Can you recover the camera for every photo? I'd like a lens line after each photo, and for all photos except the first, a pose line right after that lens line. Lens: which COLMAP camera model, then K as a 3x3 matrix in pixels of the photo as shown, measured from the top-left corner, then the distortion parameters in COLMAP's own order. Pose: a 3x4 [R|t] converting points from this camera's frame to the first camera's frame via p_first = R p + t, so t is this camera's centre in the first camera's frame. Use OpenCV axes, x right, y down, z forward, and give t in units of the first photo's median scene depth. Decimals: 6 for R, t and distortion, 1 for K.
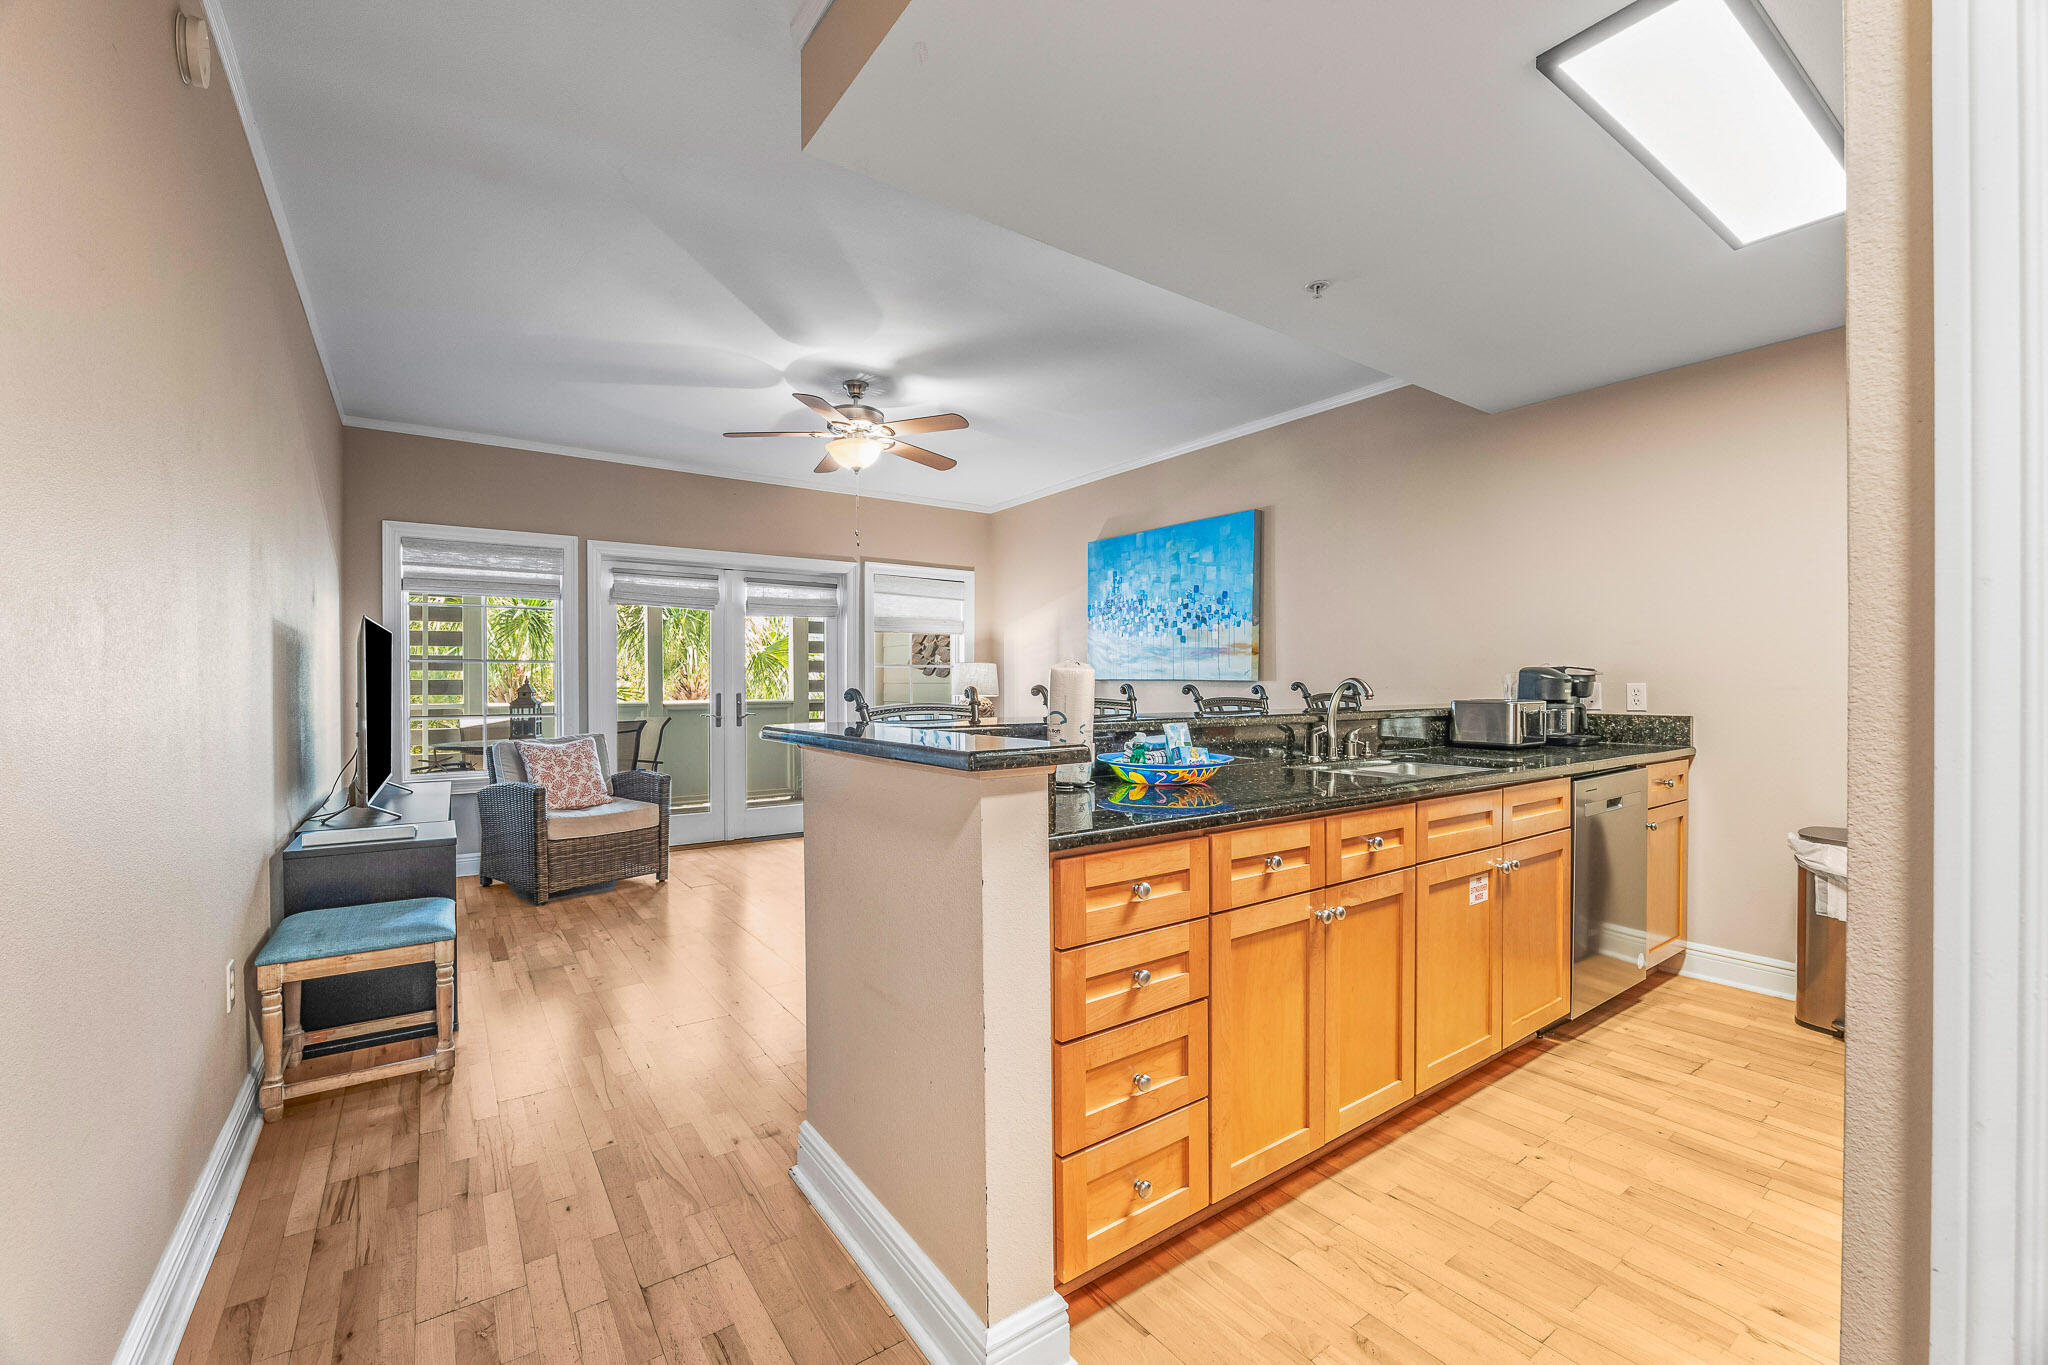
lens RADIAL K [[836.5, 0, 1020.0], [0, 836.5, 697.0], [0, 0, 1]] dist [-0.011687, 0.000033]
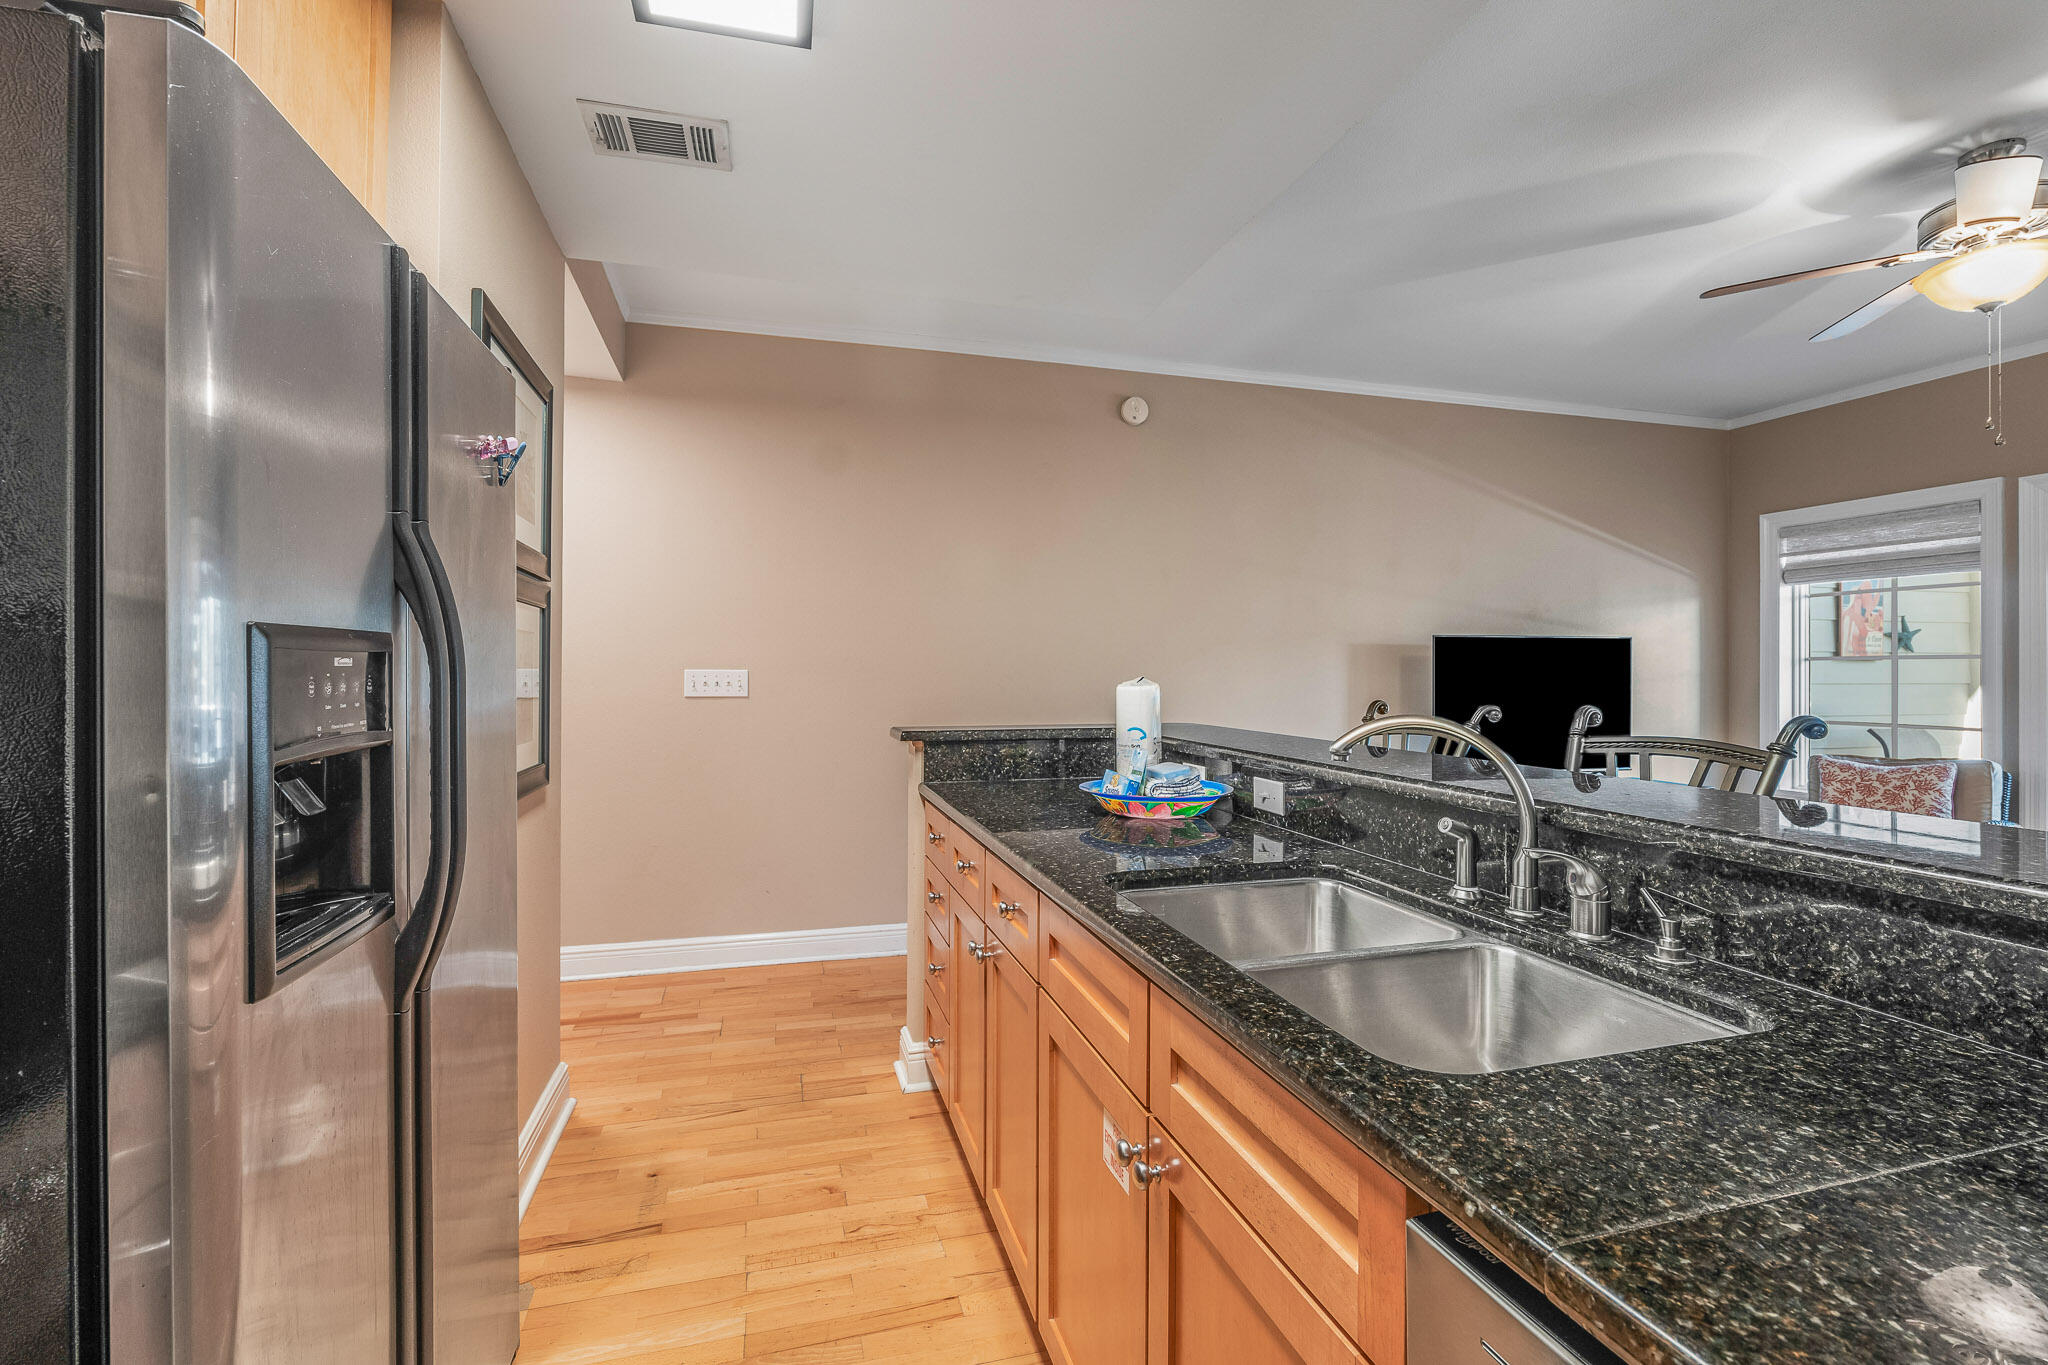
lens RADIAL K [[884.1, 0, 1024.0], [0, 884.1, 682.5], [0, 0, 1]] dist [-0.000603, -0.000203]
pose [[-0.338237, 0.019408, -0.940861, 0.483962], [-0.012239, 0.999612, 0.025020, -0.029998], [0.940981, 0.019978, -0.337868, 0.516554]]
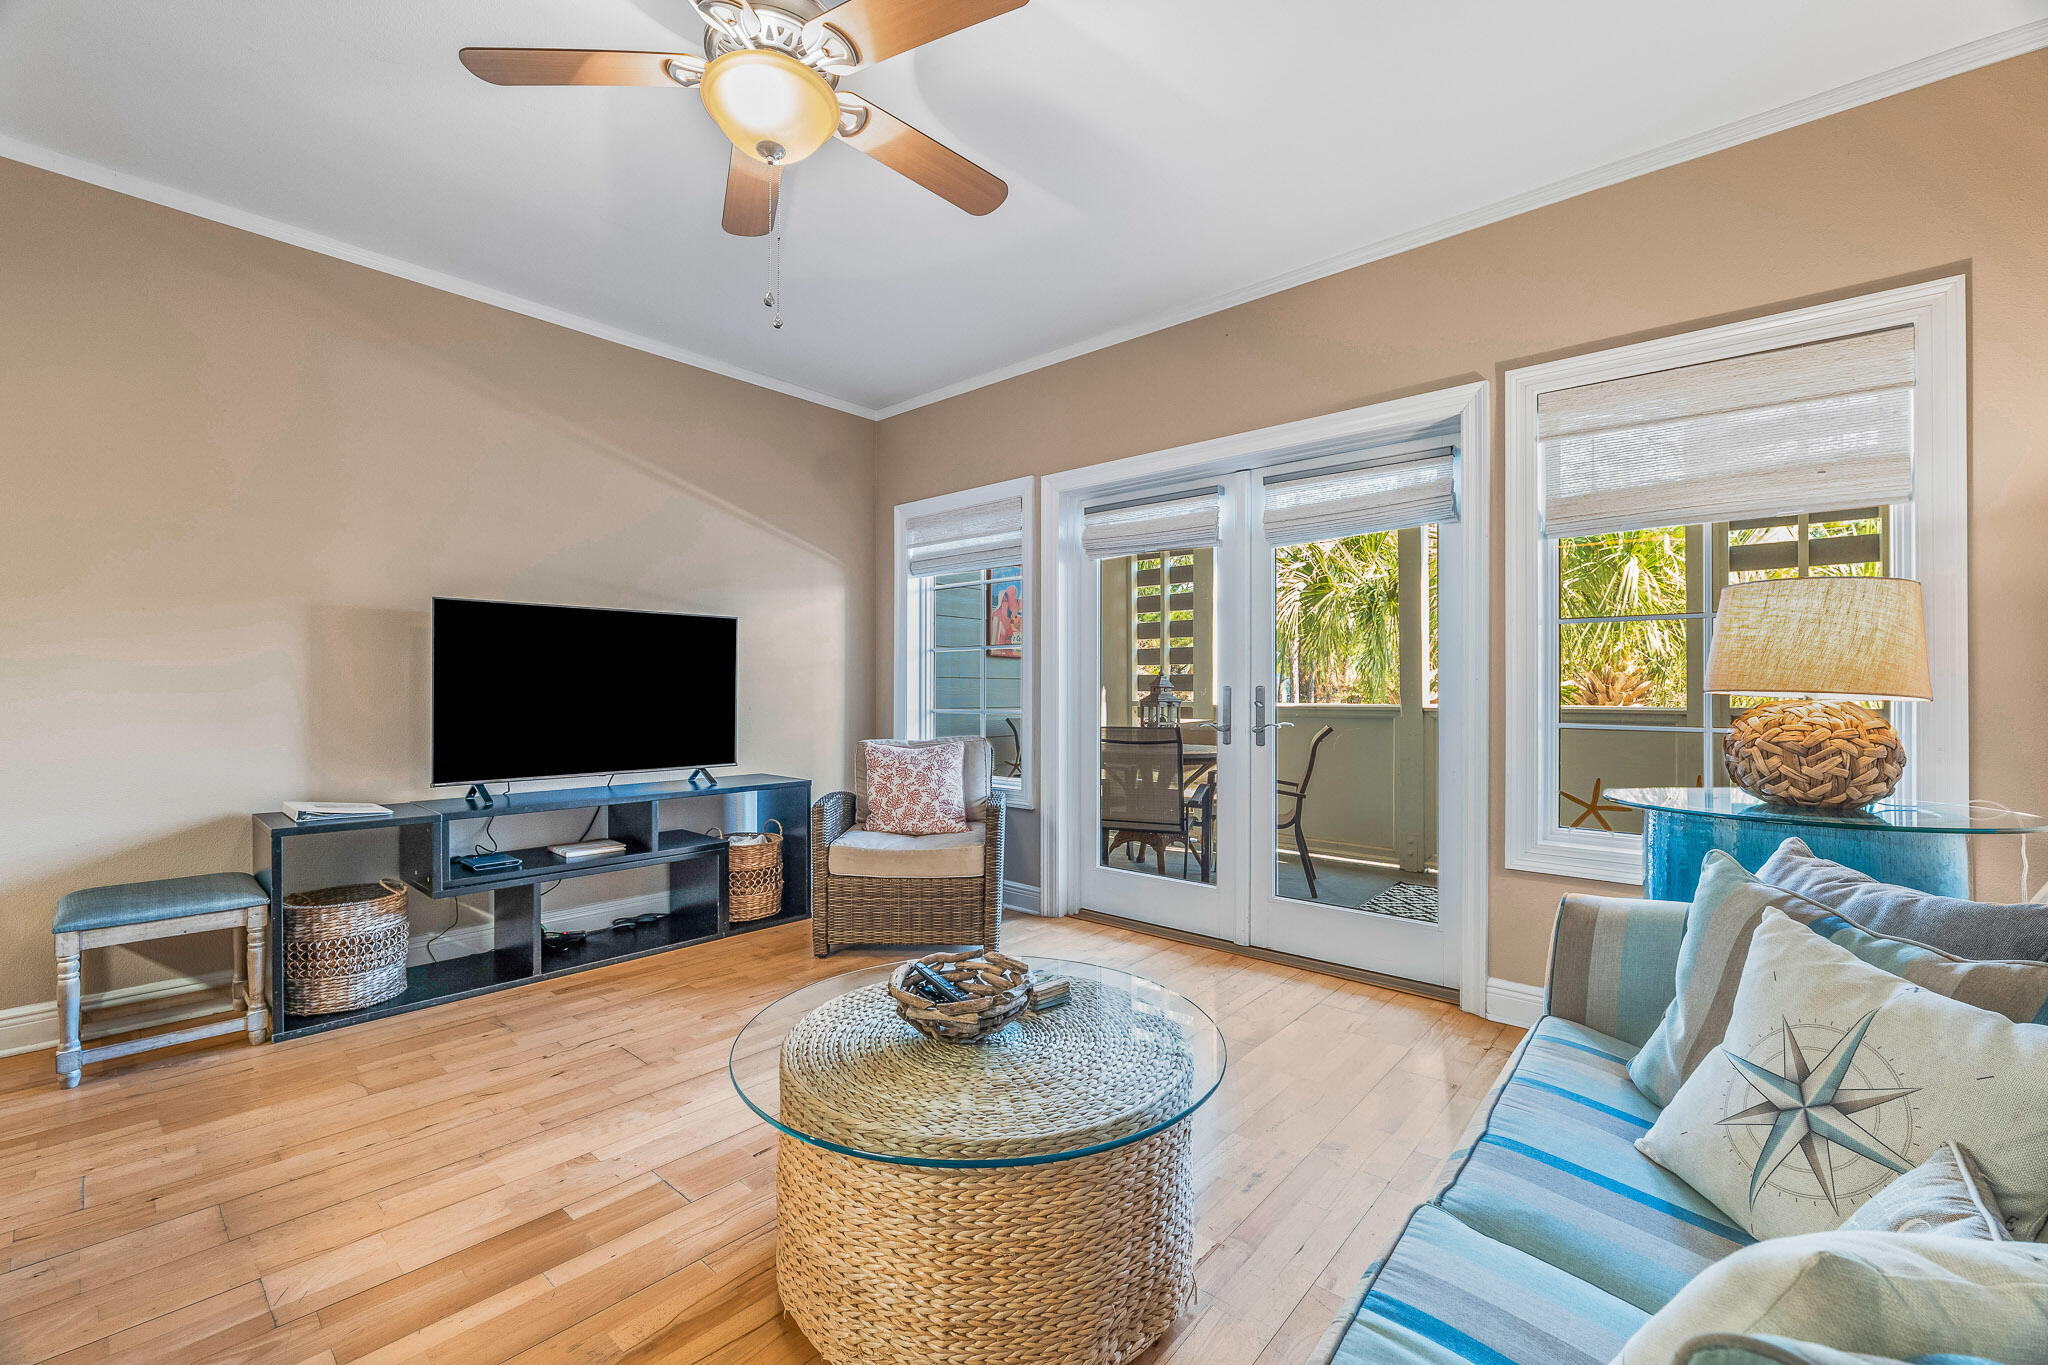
lens RADIAL K [[844.4, 0, 1018.8], [0, 844.4, 677.4], [0, 0, 1]] dist [-0.008682, 0.000166]
pose [[0.222787, -0.012109, -0.974792, 0.220952], [-0.017172, 0.999719, -0.016343, 0.002378], [0.974716, 0.020381, 0.222517, 0.883596]]
